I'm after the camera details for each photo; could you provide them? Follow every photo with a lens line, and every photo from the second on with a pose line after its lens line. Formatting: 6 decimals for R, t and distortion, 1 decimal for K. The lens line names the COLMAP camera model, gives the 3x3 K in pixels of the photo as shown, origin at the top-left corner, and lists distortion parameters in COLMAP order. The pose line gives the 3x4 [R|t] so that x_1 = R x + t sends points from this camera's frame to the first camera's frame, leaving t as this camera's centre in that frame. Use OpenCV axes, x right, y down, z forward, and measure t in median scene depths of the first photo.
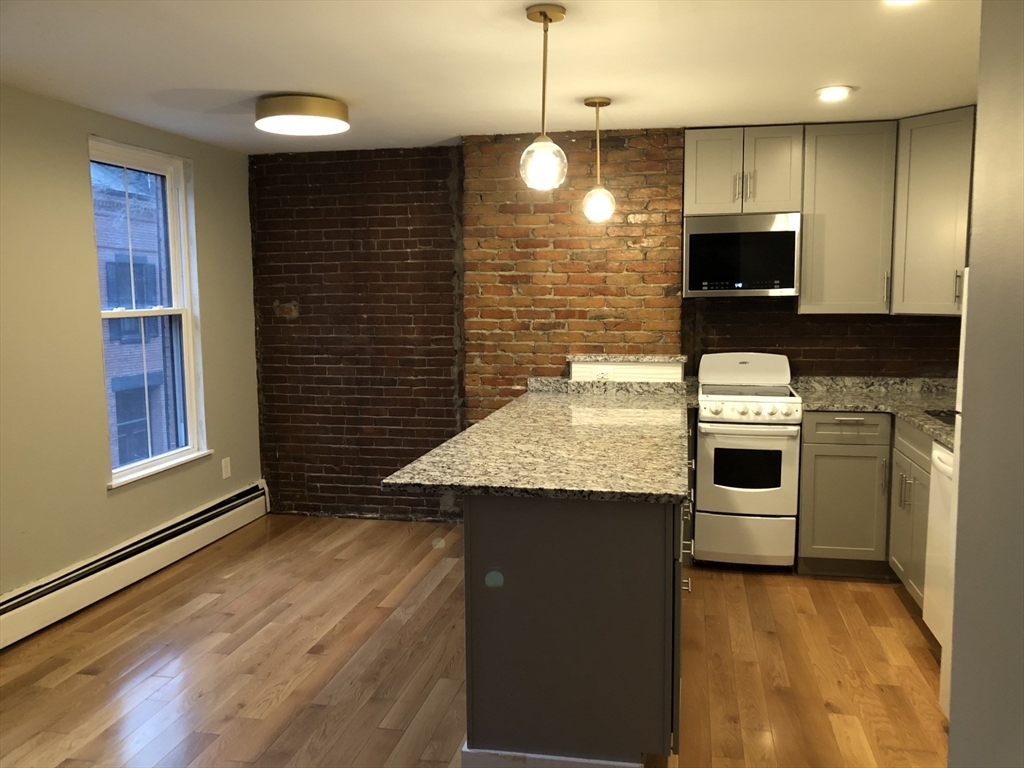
lens RADIAL K [[834.8, 0, 529.6], [0, 834.8, 390.6], [0, 0, 1]] dist [0.182260, -0.570376]
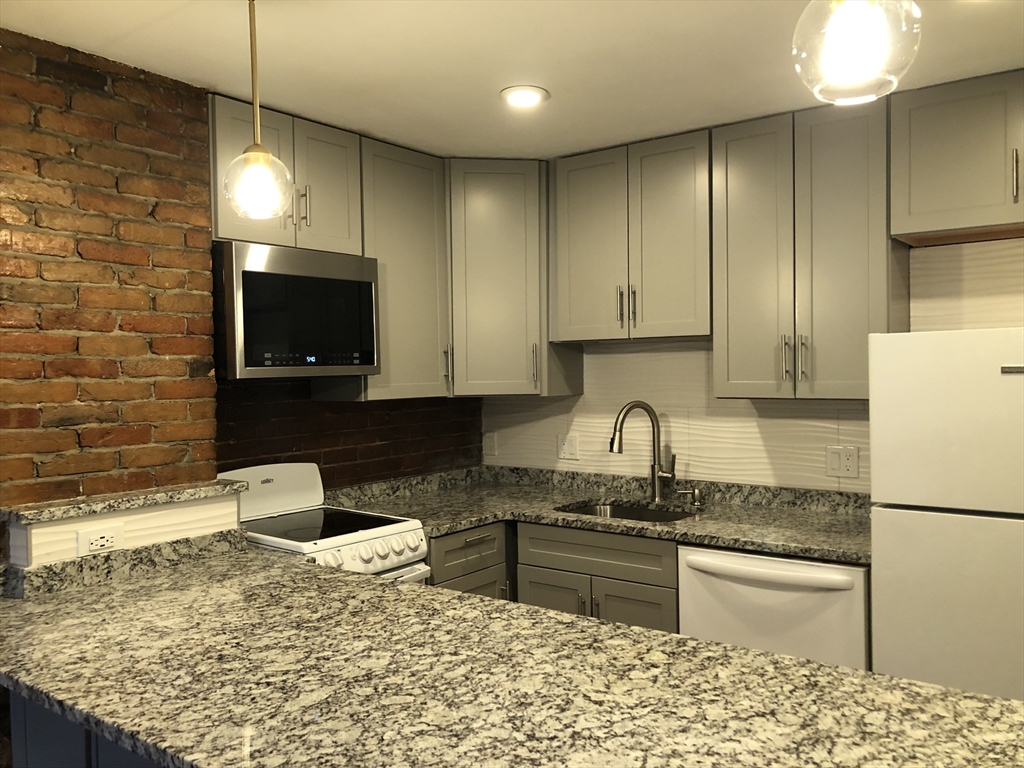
lens RADIAL K [[841.0, 0, 521.1], [0, 841.0, 380.3], [0, 0, 1]] dist [0.011860, 0.009988]
pose [[0.442383, -0.014428, 0.896710, -0.234516], [0.115937, 0.992401, -0.041229, -0.060984], [-0.889301, 0.122201, 0.440693, 0.551425]]
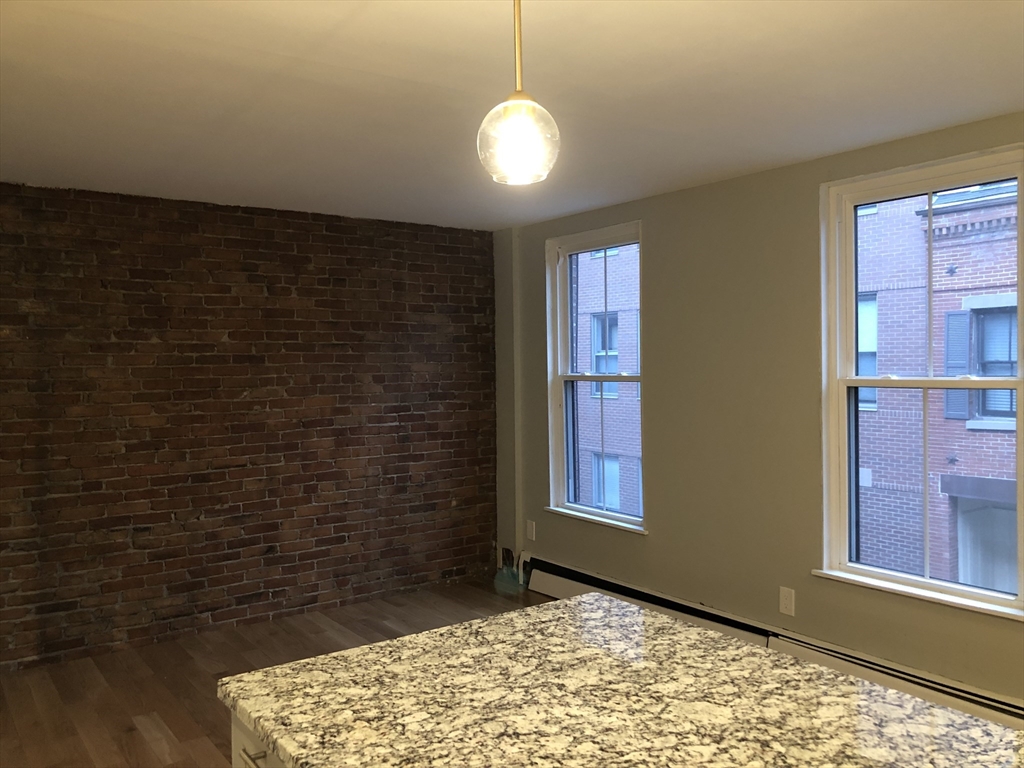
lens RADIAL K [[841.1, 0, 518.1], [0, 841.1, 380.4], [0, 0, 1]] dist [0.006169, 0.007553]
pose [[-0.678133, 0.030491, -0.734307, 0.245491], [-0.070573, 0.991820, 0.106358, -0.094116], [0.731543, 0.123947, -0.670434, 0.785469]]
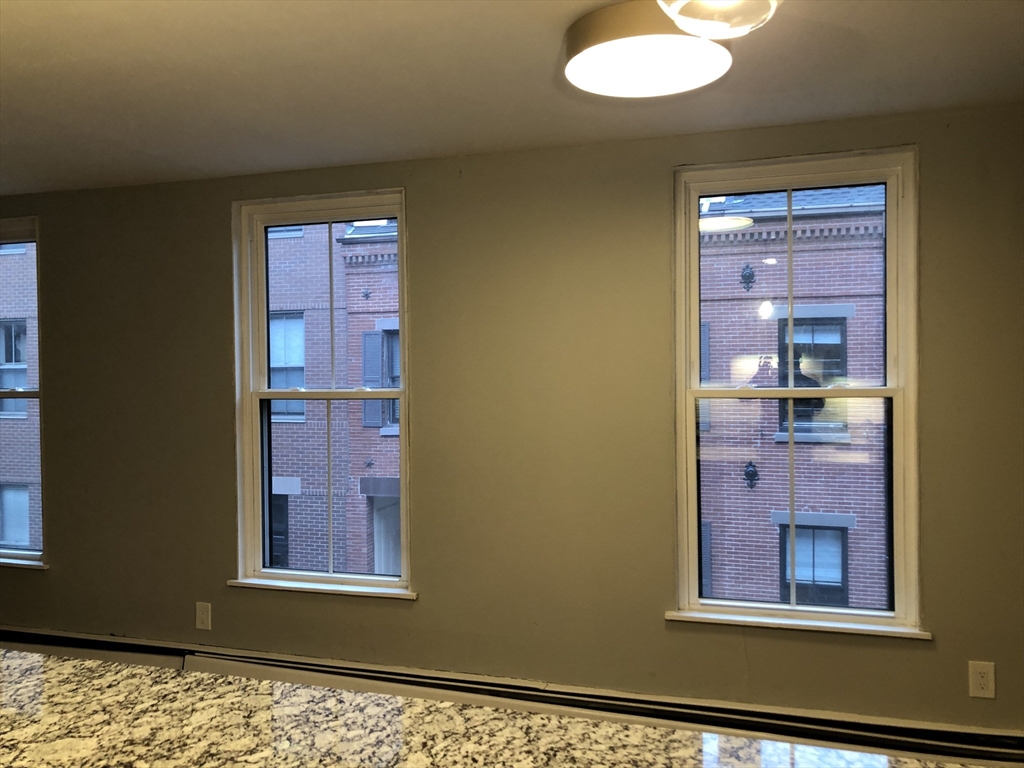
lens RADIAL K [[834.8, 0, 512.0], [0, 834.8, 384.0], [0, 0, 1]] dist [0.034921, -0.035356]
pose [[-0.108525, 0.022518, -0.993839, 0.242825], [-0.108317, 0.993523, 0.034338, -0.095706], [0.988175, 0.111376, -0.105383, 0.808899]]
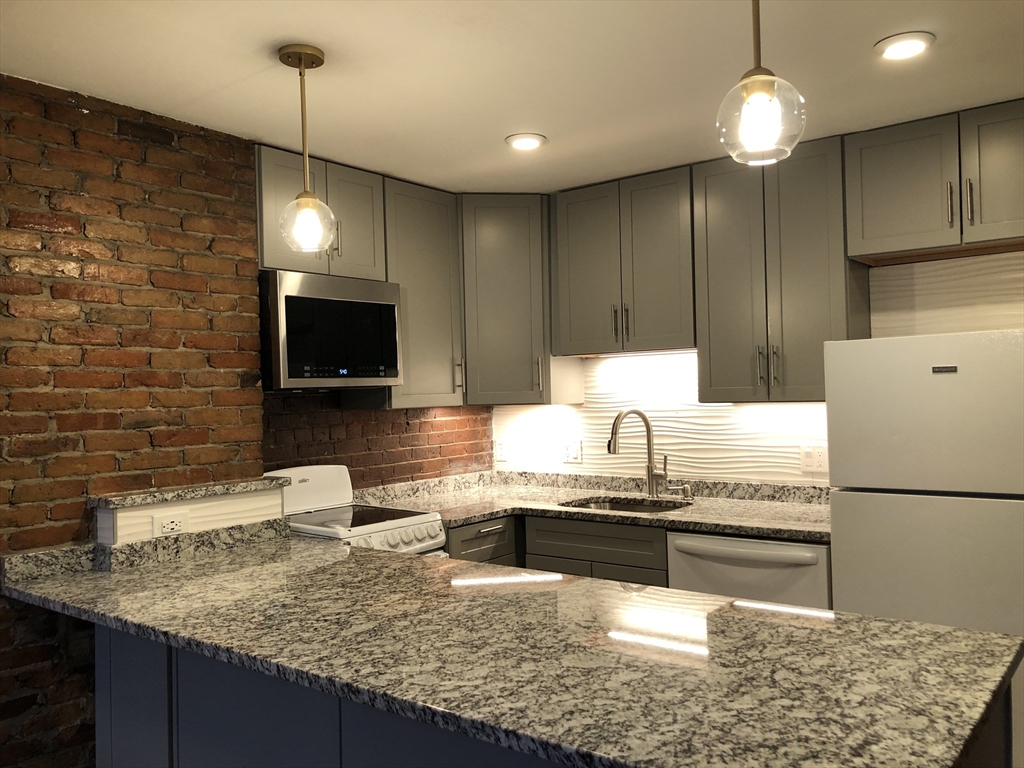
lens RADIAL K [[841.1, 0, 518.1], [0, 841.1, 380.4], [0, 0, 1]] dist [0.006169, 0.007553]
pose [[0.455793, 0.004624, 0.890074, -0.307405], [0.127225, 0.989380, -0.070289, -0.044591], [-0.880947, 0.145277, 0.450364, 0.513543]]
